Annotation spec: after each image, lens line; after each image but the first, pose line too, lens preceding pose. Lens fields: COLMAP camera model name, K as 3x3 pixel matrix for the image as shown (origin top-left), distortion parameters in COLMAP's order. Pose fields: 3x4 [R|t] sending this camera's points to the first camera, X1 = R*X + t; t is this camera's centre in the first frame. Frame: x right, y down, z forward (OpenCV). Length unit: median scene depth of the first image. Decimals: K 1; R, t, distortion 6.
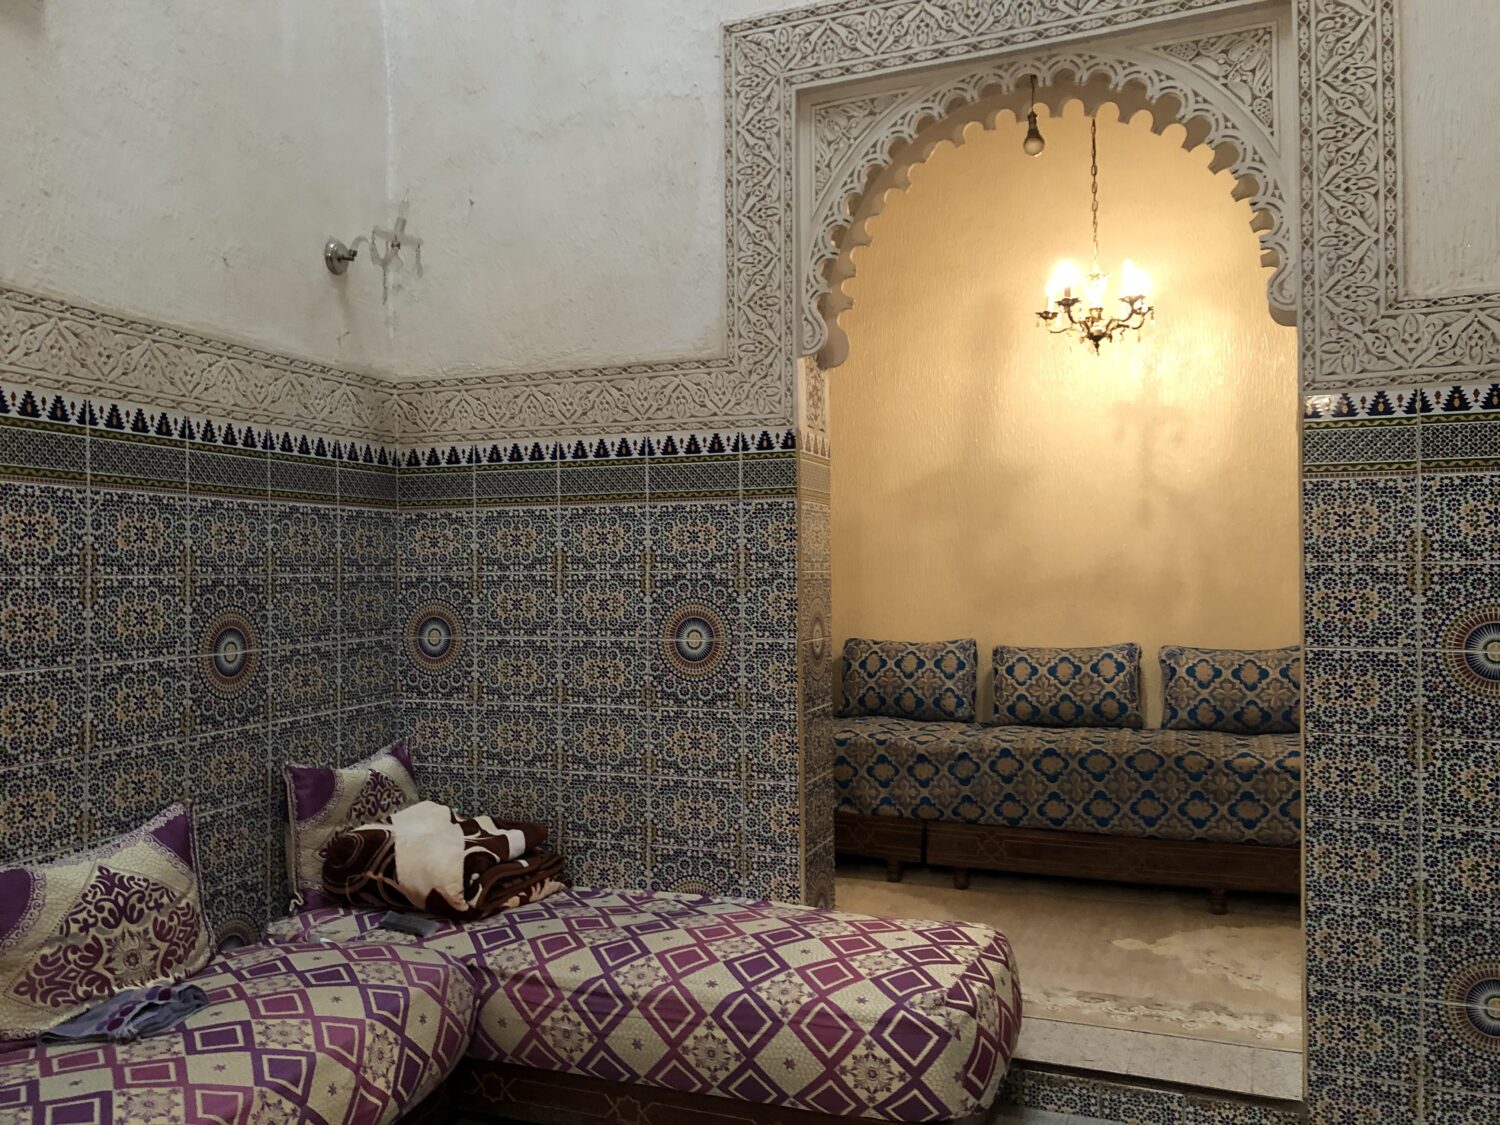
lens RADIAL K [[1225.2, 0, 761.8], [0, 1225.2, 558.3], [0, 0, 1]] dist [0.048691, -0.050994]
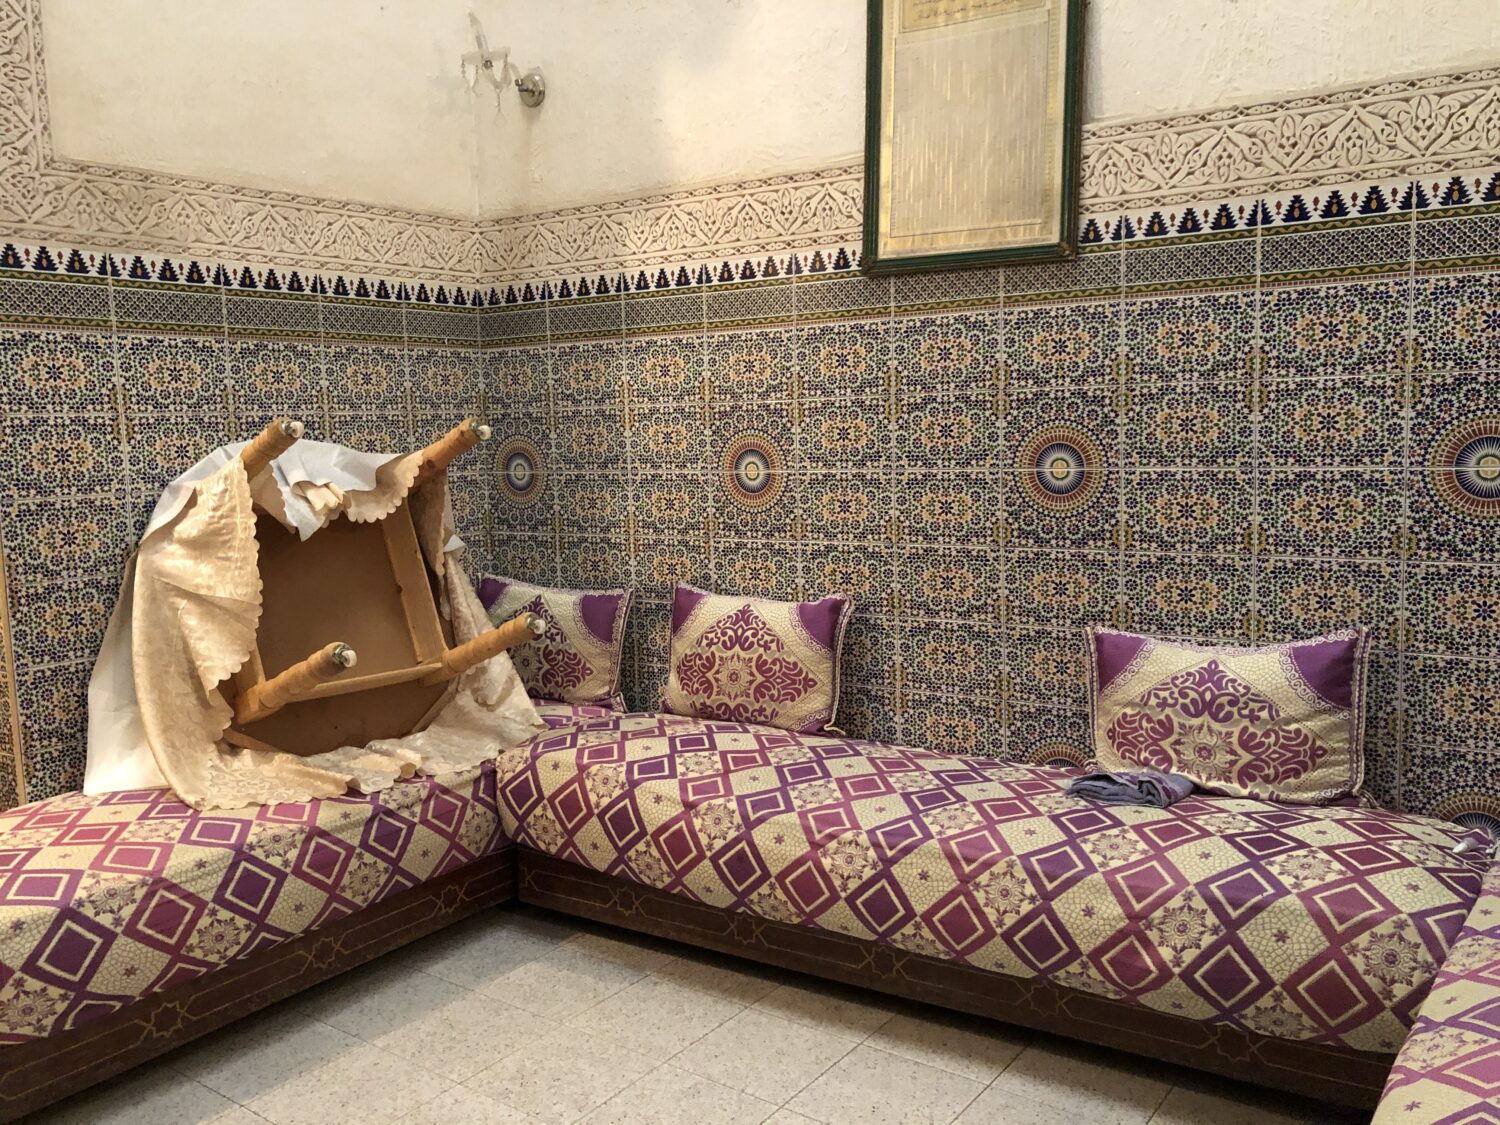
lens RADIAL K [[1225.2, 0, 734.4], [0, 1225.2, 551.1], [0, 0, 1]] dist [0.048691, -0.050994]
pose [[-0.262439, 0.121491, -0.957270, 0.487911], [0.043378, 0.992525, 0.114073, 0.017689], [0.963973, -0.011587, -0.265747, 0.772320]]
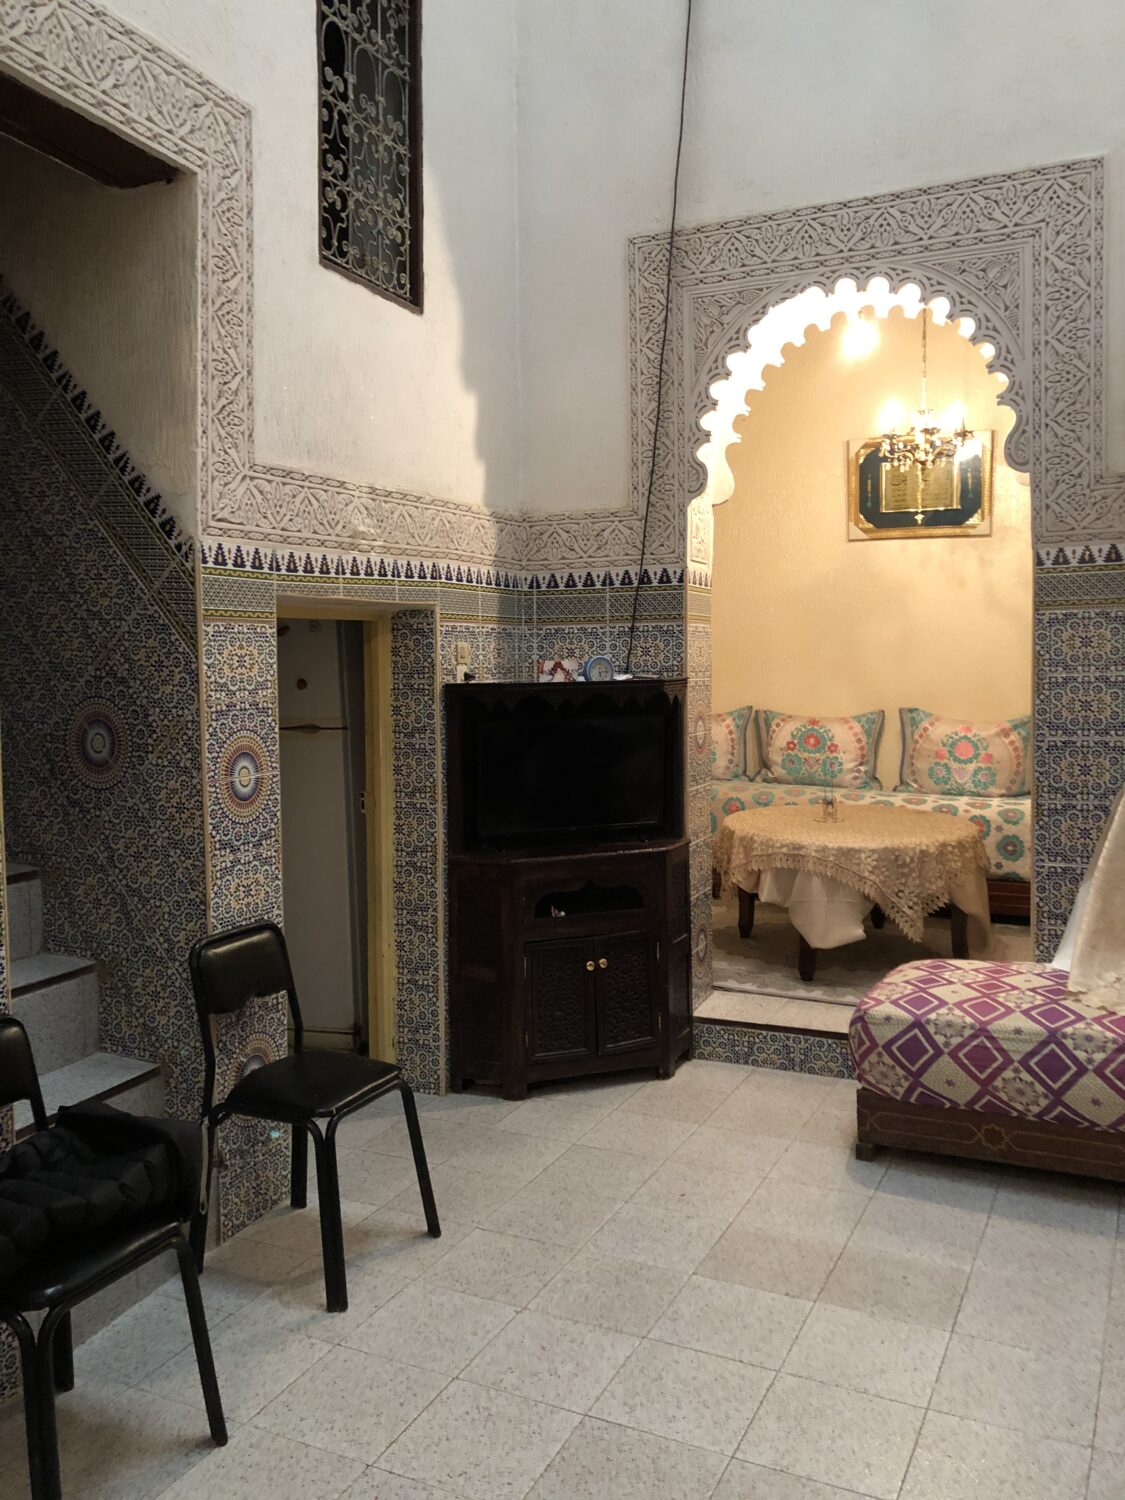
lens RADIAL K [[1225.2, 0, 555.8], [0, 1225.2, 724.2], [0, 0, 1]] dist [0.048691, -0.050994]
pose [[-0.995641, 0.037829, 0.085251, 0.112857], [0.041822, 0.998087, 0.045542, -0.029752], [-0.083365, 0.048909, -0.995318, 1.303434]]
